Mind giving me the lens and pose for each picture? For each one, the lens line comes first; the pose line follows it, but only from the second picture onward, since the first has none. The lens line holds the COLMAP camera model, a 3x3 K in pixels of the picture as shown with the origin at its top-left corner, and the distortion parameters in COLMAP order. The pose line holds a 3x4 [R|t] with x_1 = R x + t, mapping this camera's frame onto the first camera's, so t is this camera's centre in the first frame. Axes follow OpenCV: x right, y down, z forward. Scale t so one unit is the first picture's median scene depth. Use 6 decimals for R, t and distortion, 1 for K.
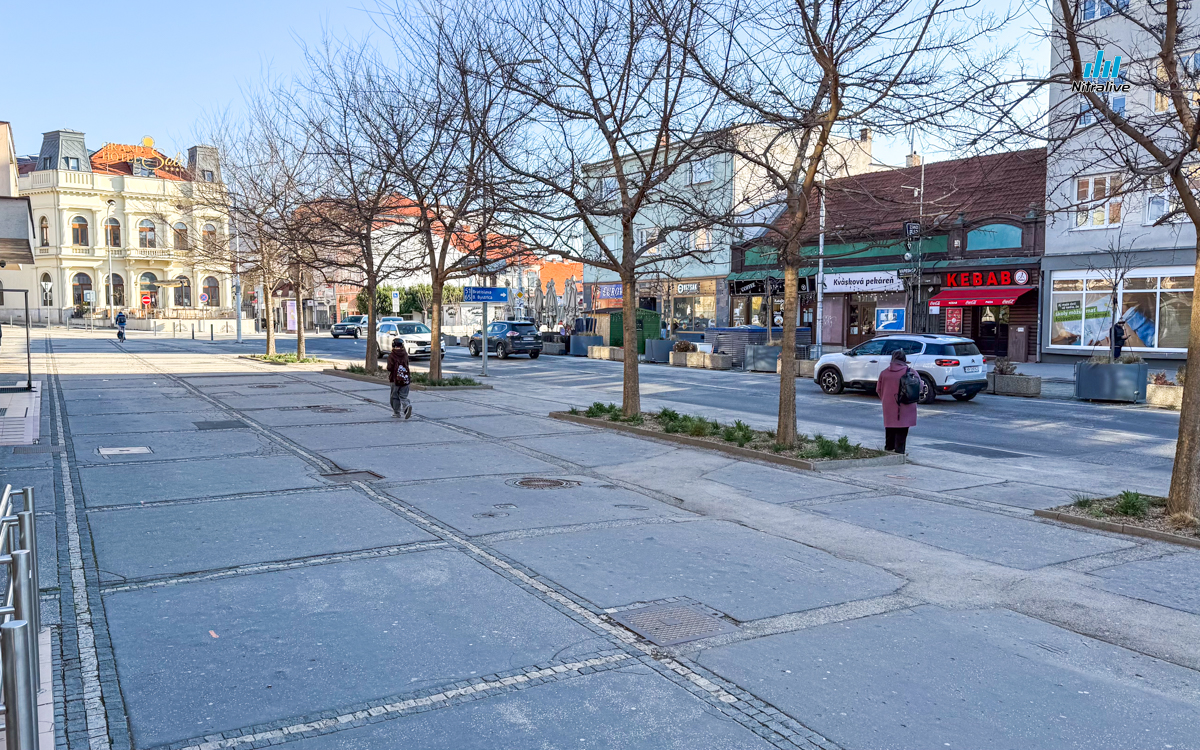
lens RADIAL K [[937.7, 0, 572.2], [0, 937.7, 383.5], [0, 0, 1]] dist [0.056948, -0.050106]
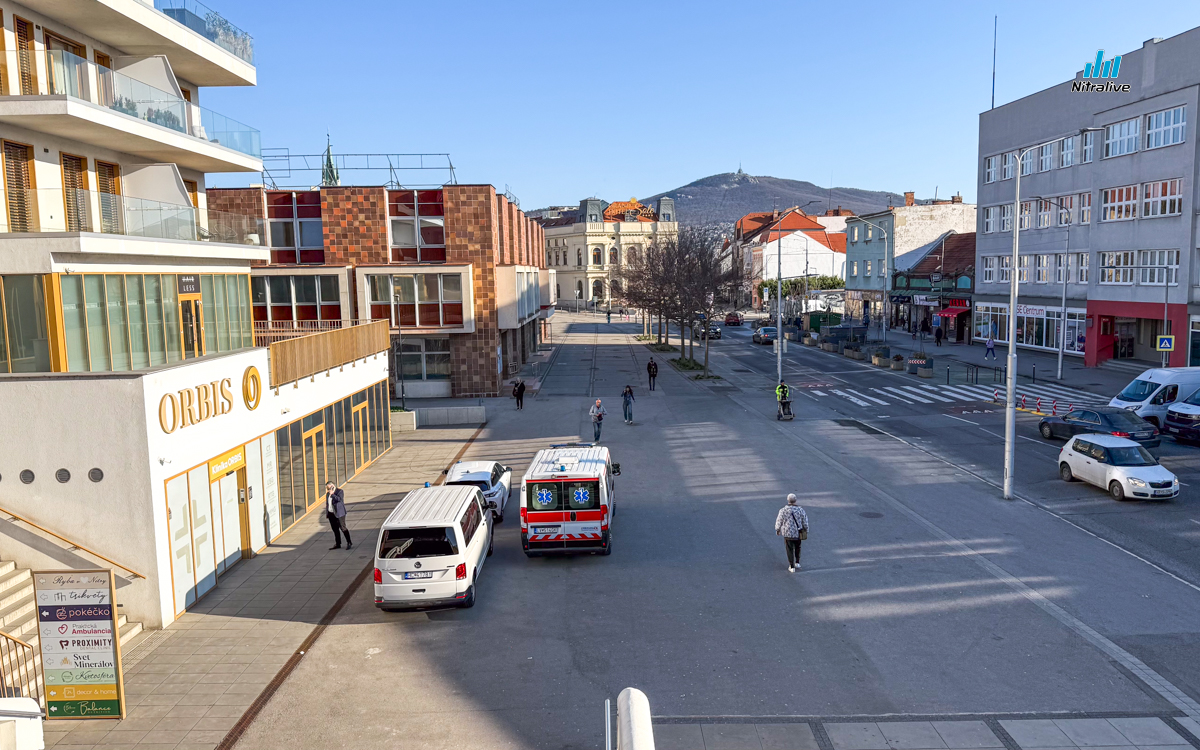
lens RADIAL K [[937.7, 0, 596.8], [0, 937.7, 375.6], [0, 0, 1]] dist [0.056948, -0.050106]
pose [[0.869370, 0.034730, -0.492941, 0.389224], [-0.015856, 0.998974, 0.042418, -0.014881], [0.493908, -0.029060, 0.869028, -0.581985]]
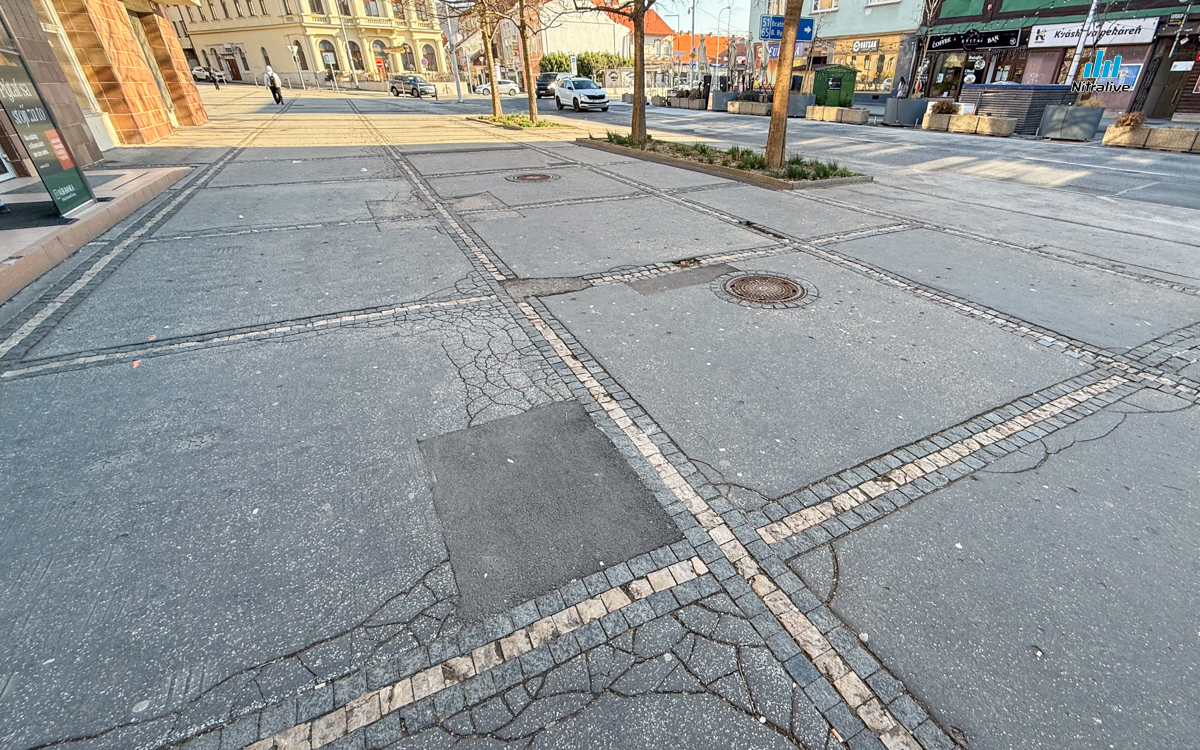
lens RADIAL K [[524.8, 0, 664.9], [0, 524.8, 372.0], [0, 0, 1]] dist [-0.000096, -0.000233]
pose [[0.999994, -0.000070, 0.003522, -0.078344], [-0.001405, 0.908867, 0.417084, -0.008622], [-0.003230, -0.417087, 0.908861, 0.208314]]
